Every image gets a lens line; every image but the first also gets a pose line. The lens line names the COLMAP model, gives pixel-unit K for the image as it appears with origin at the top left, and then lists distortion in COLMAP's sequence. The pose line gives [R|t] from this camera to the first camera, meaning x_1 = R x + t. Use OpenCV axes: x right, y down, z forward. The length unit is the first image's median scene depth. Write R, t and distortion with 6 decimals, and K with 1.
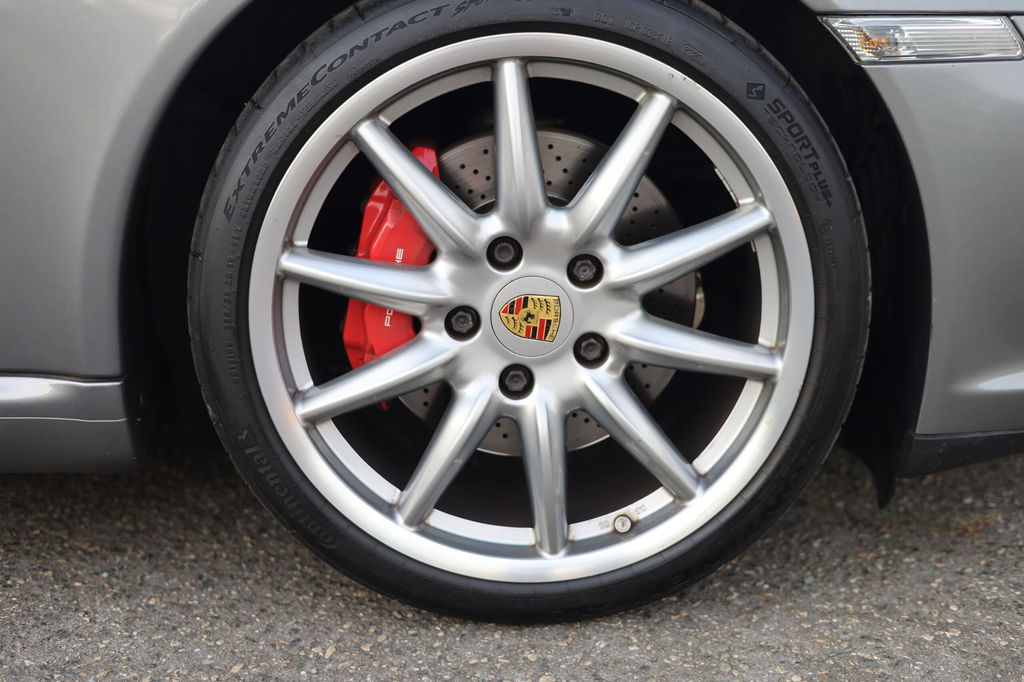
lens RADIAL K [[1430.4, 0, 520.0], [0, 1430.4, 341.9], [0, 0, 1]] dist [-0.013669, 0.000000]
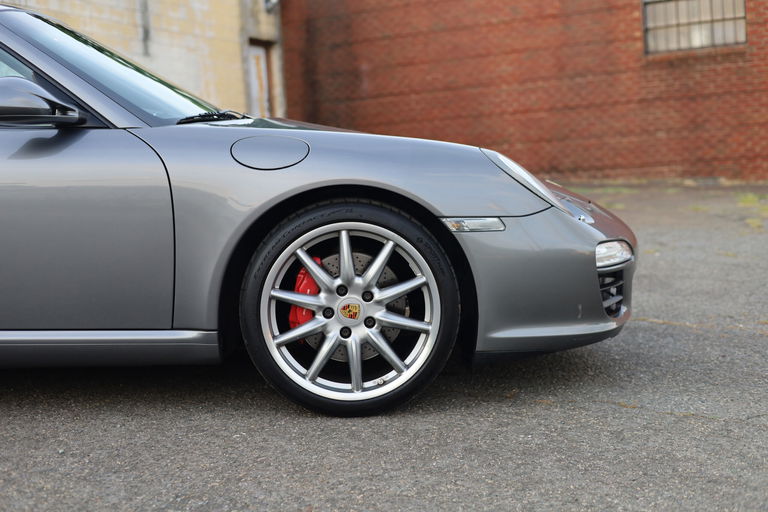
lens RADIAL K [[1072.8, 0, 386.1], [0, 1072.8, 257.2], [0, 0, 1]] dist [-0.013669, 0.000000]
pose [[0.999756, 0.005829, 0.021310, 0.035119], [-0.002241, 0.986341, -0.164698, 0.250755], [-0.021979, 0.164610, 0.986114, -1.324018]]
